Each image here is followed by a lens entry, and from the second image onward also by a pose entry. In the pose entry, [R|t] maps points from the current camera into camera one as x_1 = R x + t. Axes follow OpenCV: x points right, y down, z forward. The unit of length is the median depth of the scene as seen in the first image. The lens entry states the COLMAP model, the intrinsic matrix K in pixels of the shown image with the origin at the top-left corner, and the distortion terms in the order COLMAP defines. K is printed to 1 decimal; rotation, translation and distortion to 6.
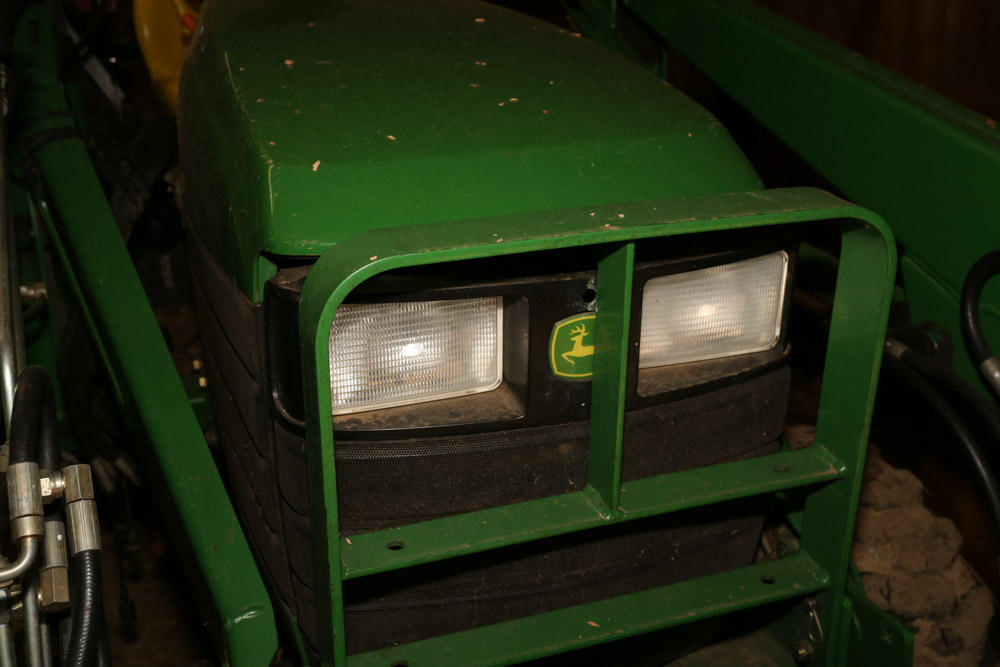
lens RADIAL K [[1095.6, 0, 500.0], [0, 1095.6, 333.5], [0, 0, 1]] dist [0.006402, 0.133144]
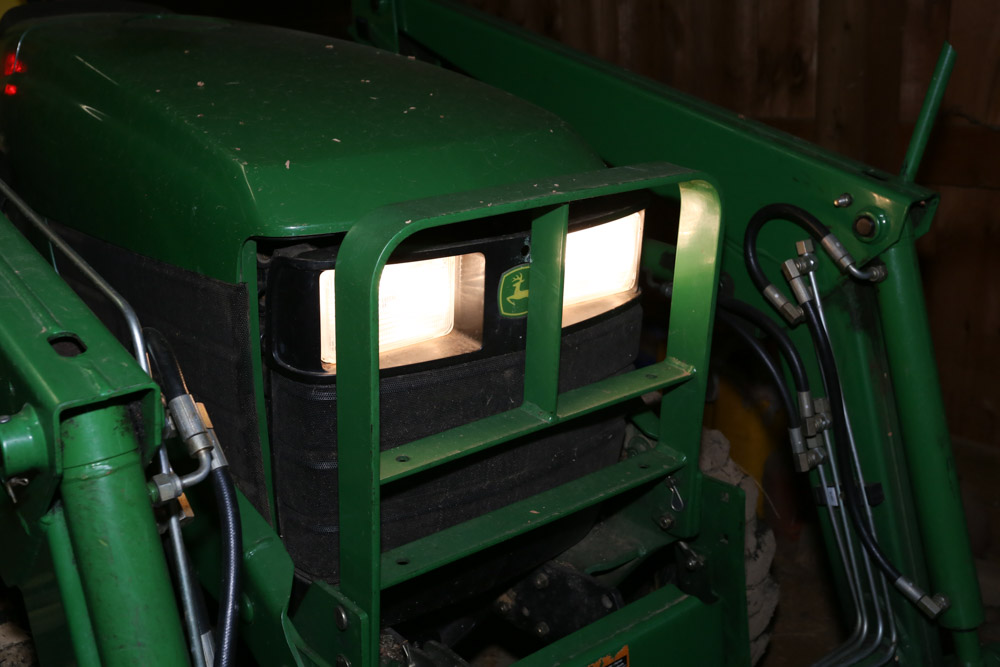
lens RADIAL K [[1077.9, 0, 500.0], [0, 1077.9, 333.5], [0, 0, 1]] dist [0.047042, 0.018705]
pose [[0.948595, -0.096340, 0.301472, -0.314021], [0.103988, 0.994534, -0.009382, 0.066518], [-0.298921, 0.040249, 0.953429, -0.195379]]
